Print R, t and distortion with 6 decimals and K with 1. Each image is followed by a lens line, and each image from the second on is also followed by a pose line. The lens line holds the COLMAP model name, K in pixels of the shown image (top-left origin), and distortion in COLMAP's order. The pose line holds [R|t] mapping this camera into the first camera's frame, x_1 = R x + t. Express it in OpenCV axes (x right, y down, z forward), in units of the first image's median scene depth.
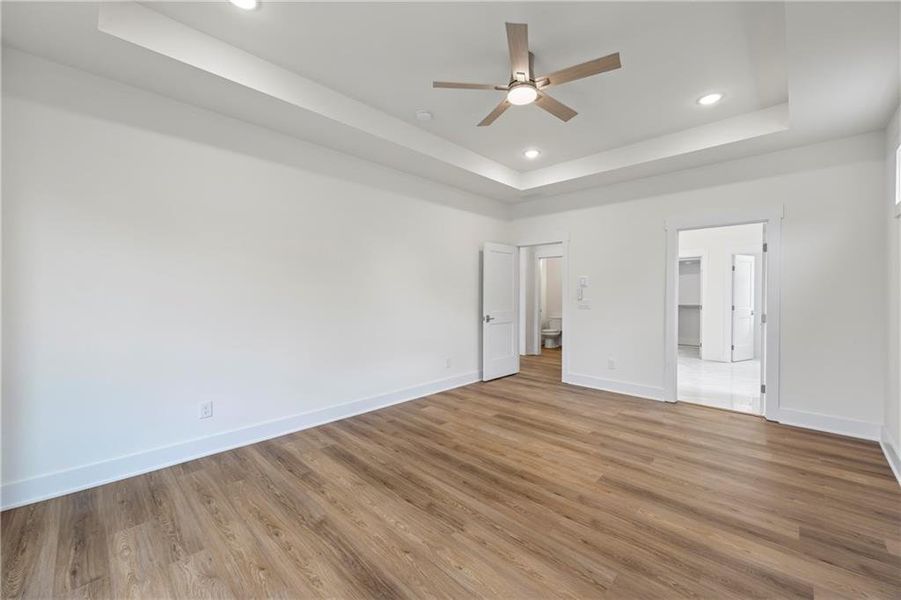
lens RADIAL K [[356.5, 0, 448.5], [0, 356.5, 295.4], [0, 0, 1]] dist [-0.002324, 0.000015]
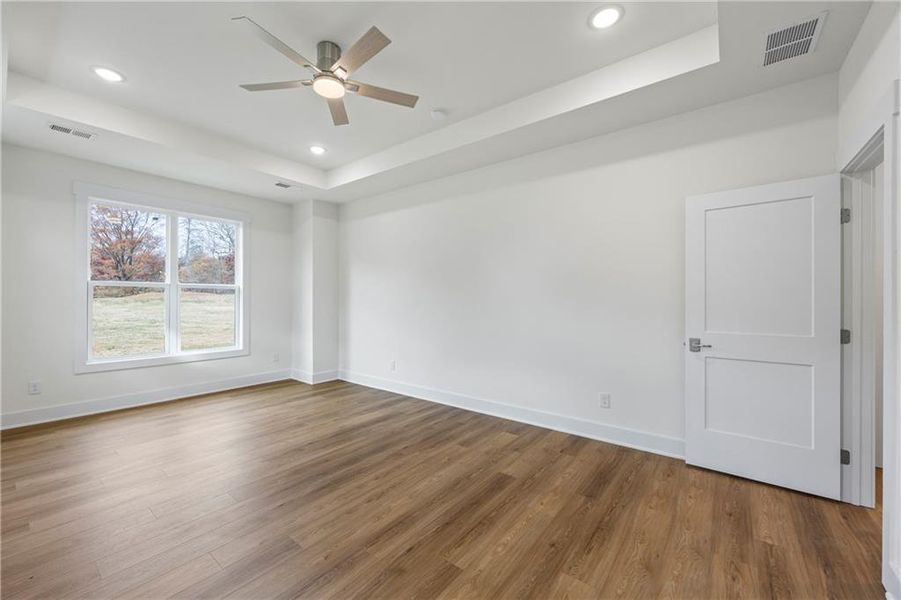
lens RADIAL K [[356.5, 0, 450.3], [0, 356.5, 299.9], [0, 0, 1]] dist [-0.002324, 0.000015]
pose [[0.109253, 0.005279, -0.994000, 0.965043], [-0.003704, 0.999981, 0.004903, -0.000971], [0.994007, 0.003146, 0.109270, 0.995088]]
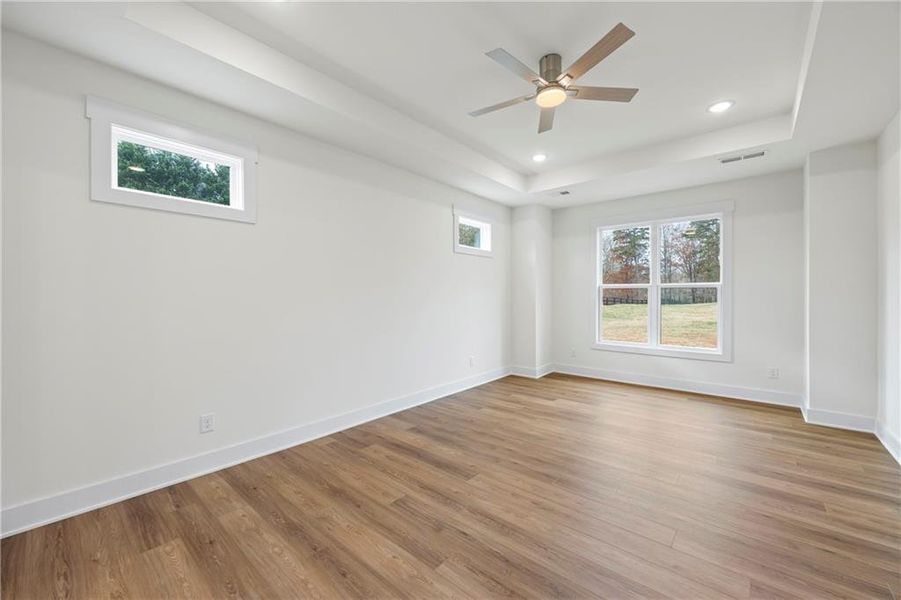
lens RADIAL K [[356.5, 0, 452.6], [0, 356.5, 296.4], [0, 0, 1]] dist [-0.002324, 0.000015]
pose [[-0.997889, 0.000813, -0.064934, 0.440636], [0.000714, 0.999999, 0.001555, -0.004669], [0.064935, 0.001505, -0.997888, 1.613849]]
